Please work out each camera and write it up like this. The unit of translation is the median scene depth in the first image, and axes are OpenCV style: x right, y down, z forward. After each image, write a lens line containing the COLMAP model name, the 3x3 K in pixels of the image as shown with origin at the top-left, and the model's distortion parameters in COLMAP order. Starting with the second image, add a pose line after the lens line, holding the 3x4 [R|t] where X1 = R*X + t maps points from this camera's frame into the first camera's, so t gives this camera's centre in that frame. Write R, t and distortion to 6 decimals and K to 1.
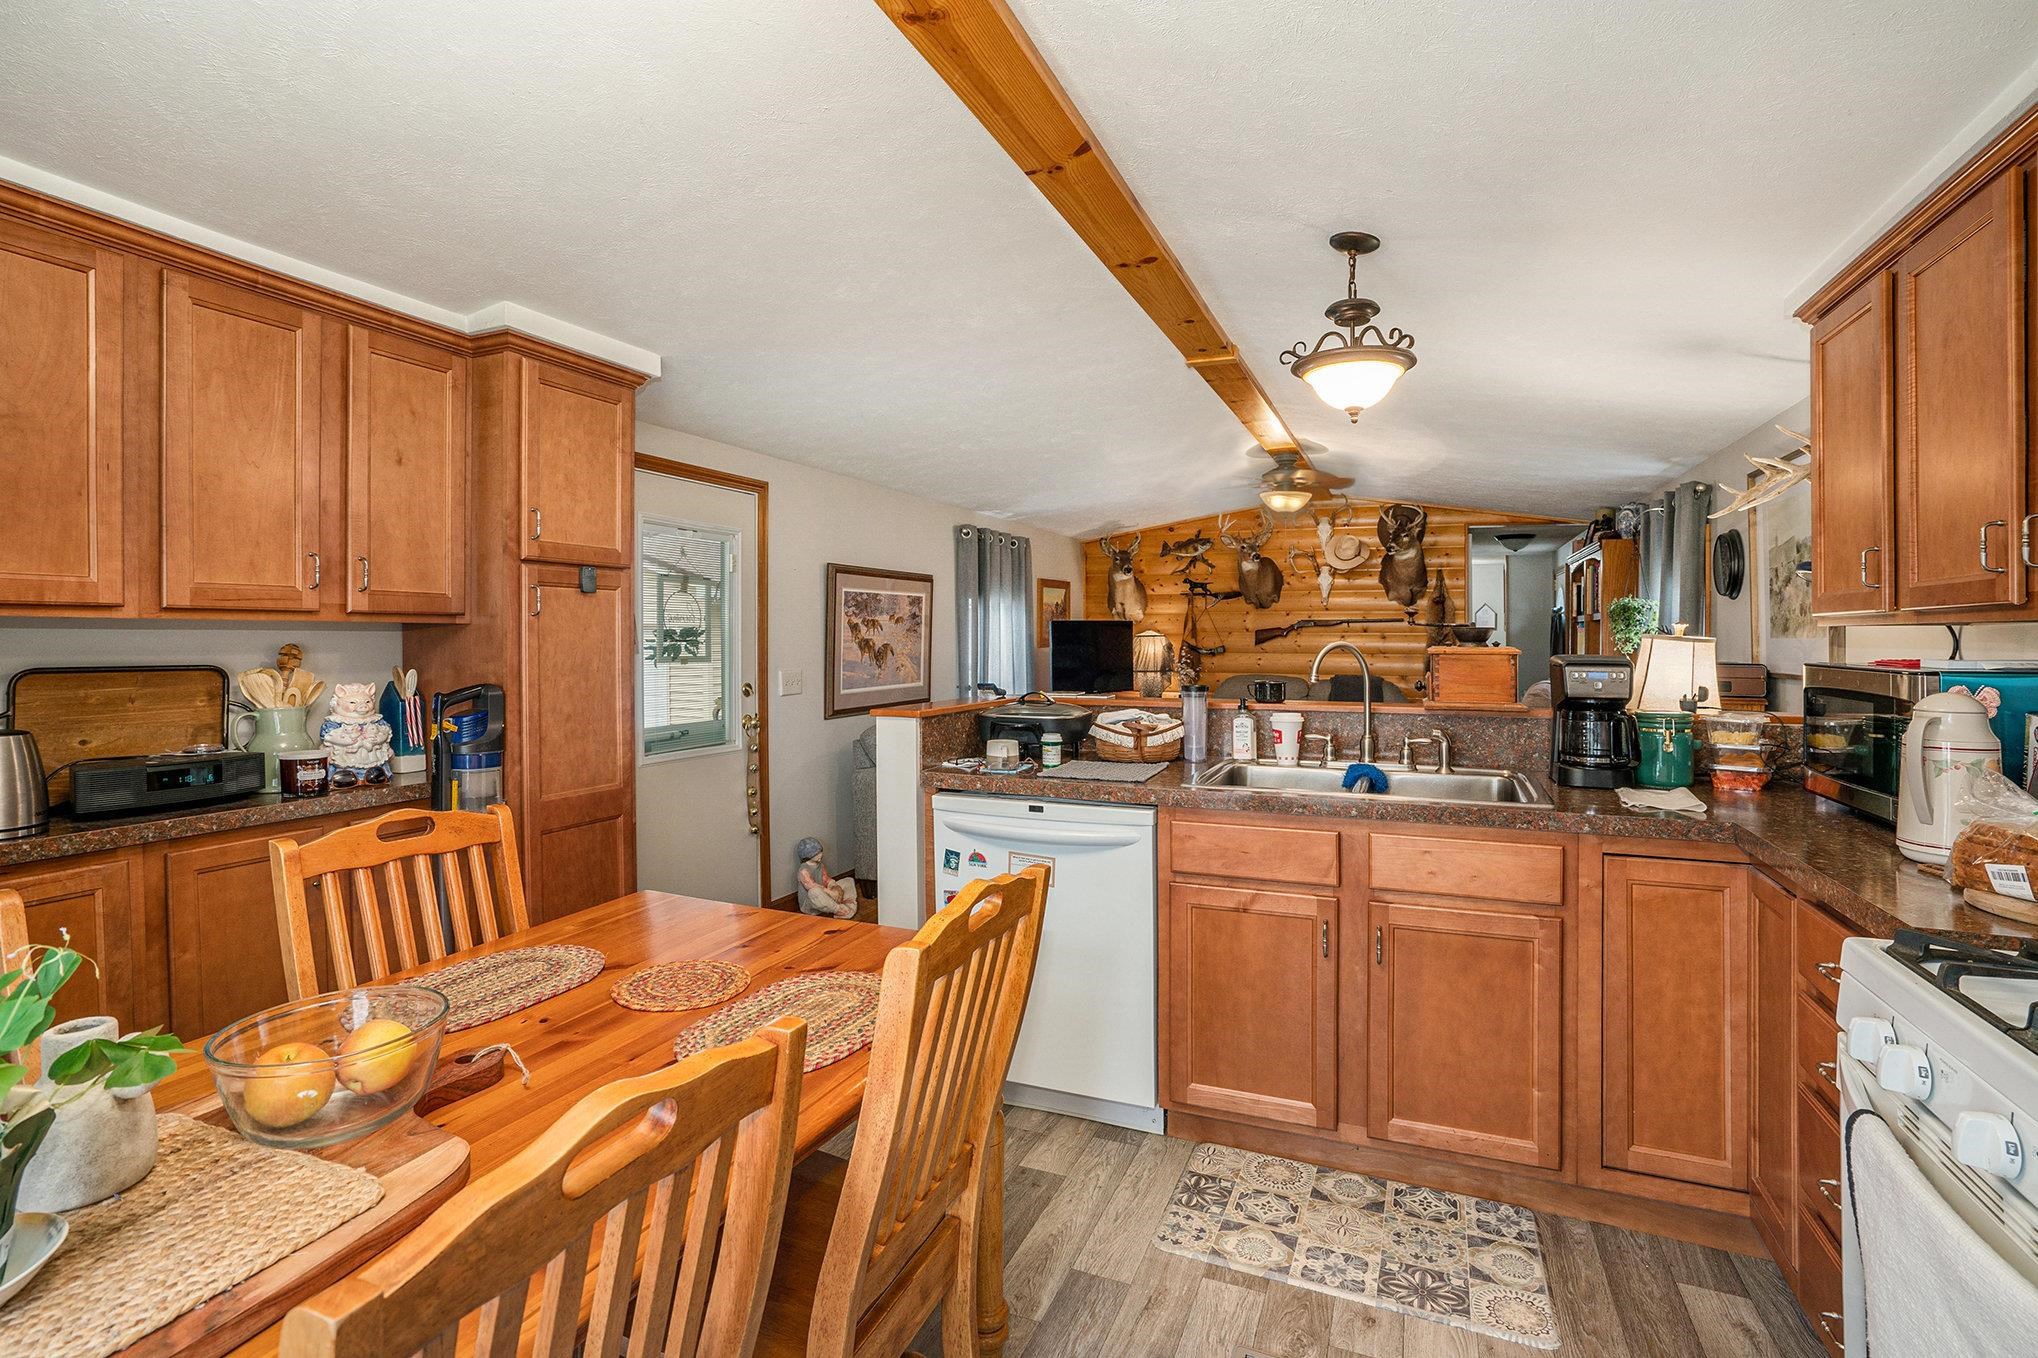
lens RADIAL K [[937.1, 0, 1018.7], [0, 937.1, 644.9], [0, 0, 1]] dist [-0.046231, 0.020003]
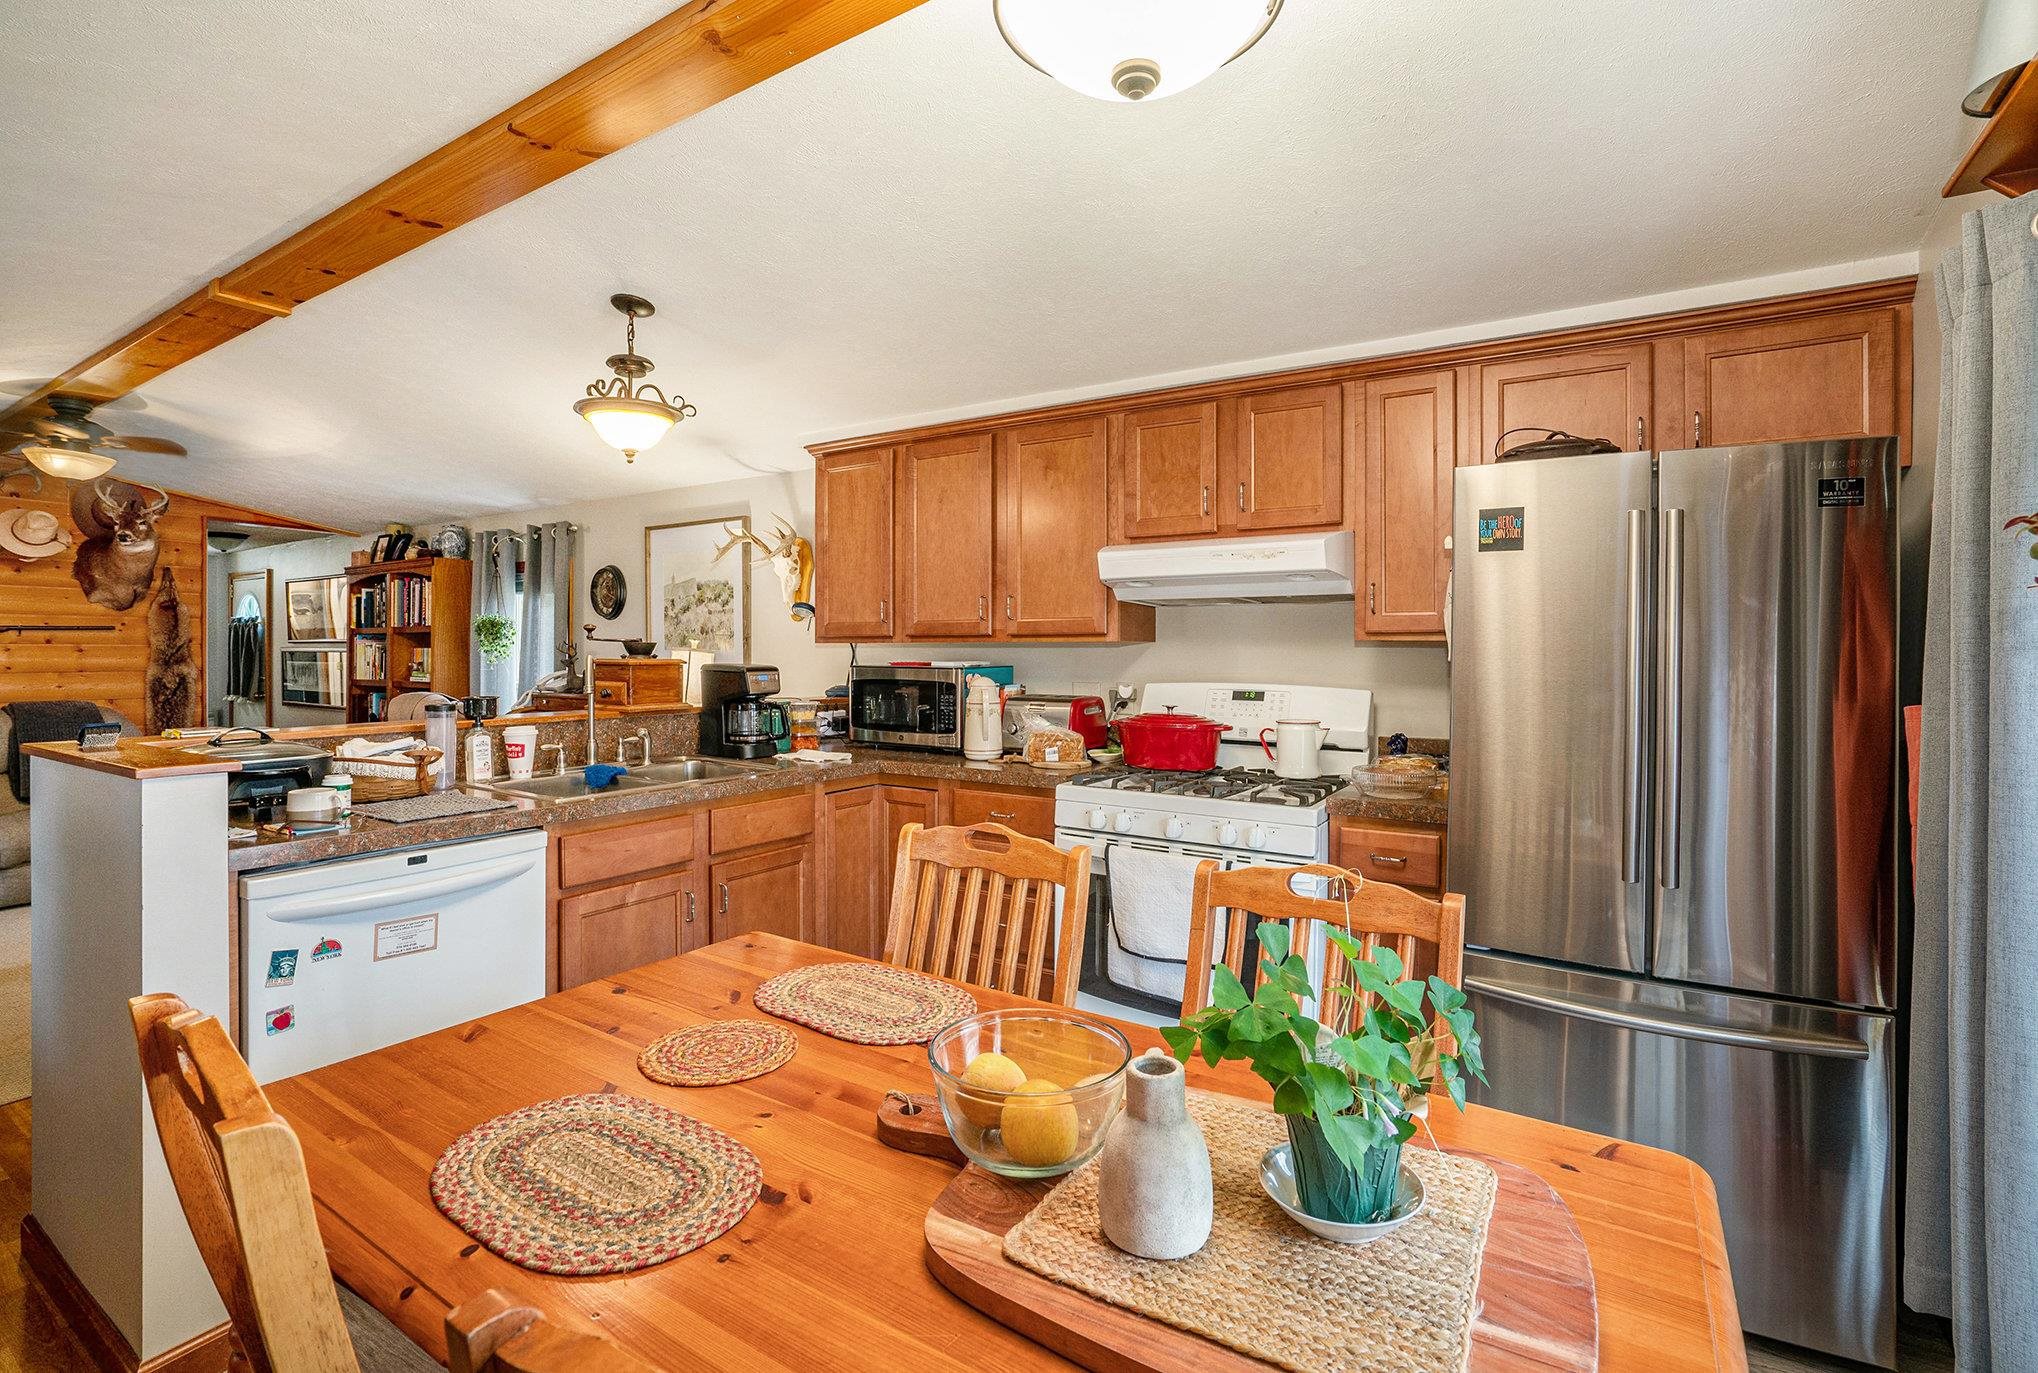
lens RADIAL K [[963.3, 0, 989.5], [0, 963.3, 644.7], [0, 0, 1]] dist [0.000444, 0.000151]
pose [[0.206868, 0.004280, 0.978359, -0.232379], [0.008224, 0.999948, -0.006113, -0.001674], [-0.978334, 0.009310, 0.206822, 0.108613]]
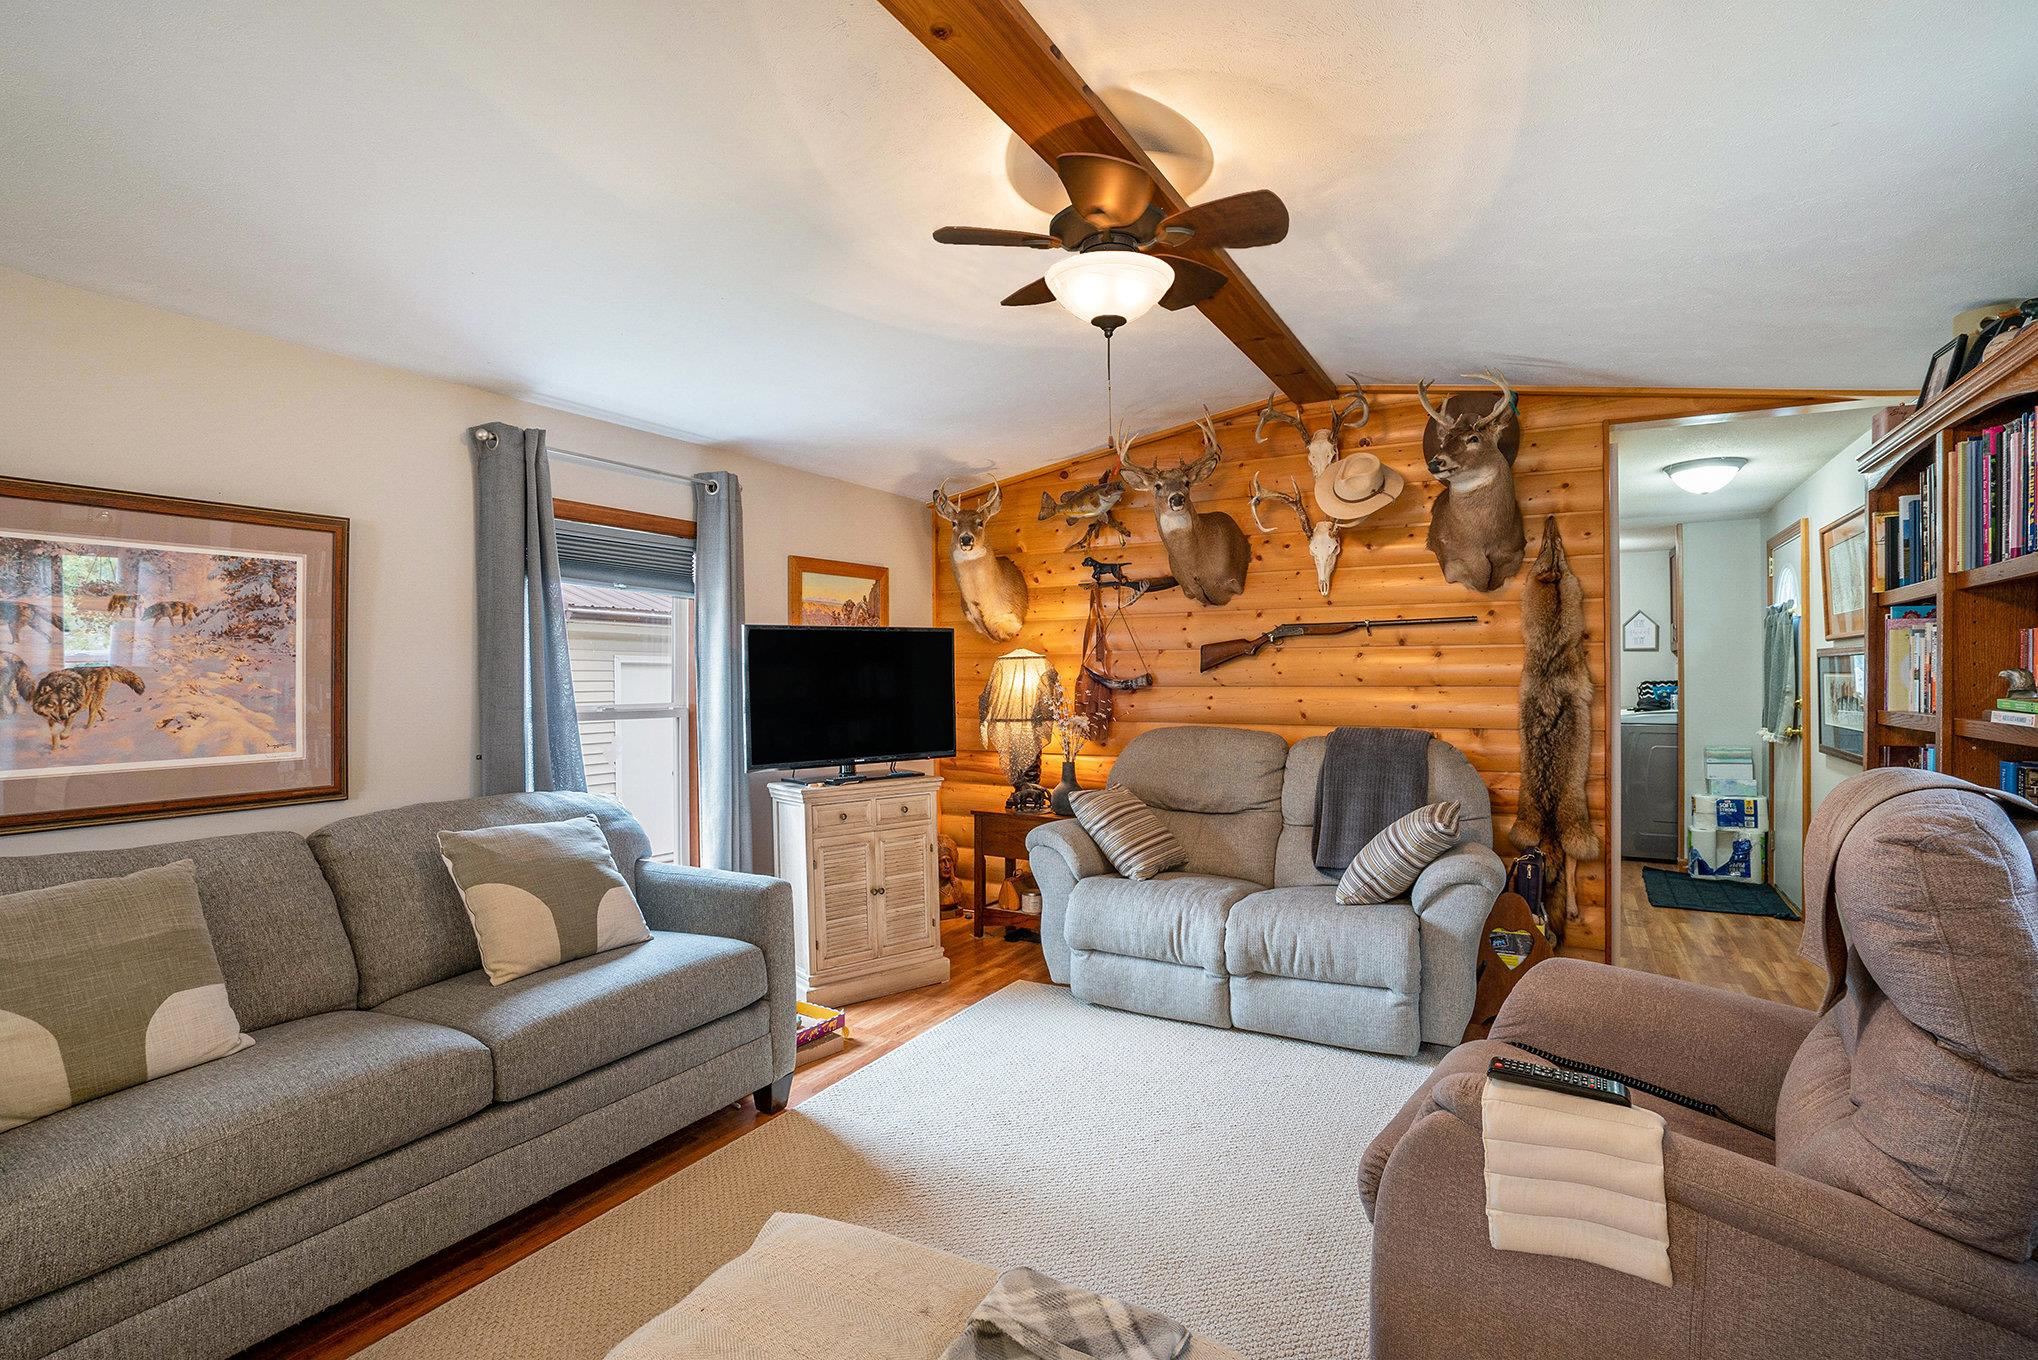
lens RADIAL K [[934.1, 0, 1033.1], [0, 934.1, 688.5], [0, 0, 1]] dist [-0.039785, 0.020176]
pose [[0.993146, -0.007106, -0.116667, 0.233116], [0.007408, 0.999970, 0.002154, 0.008352], [0.116648, -0.003003, 0.993169, 0.471401]]
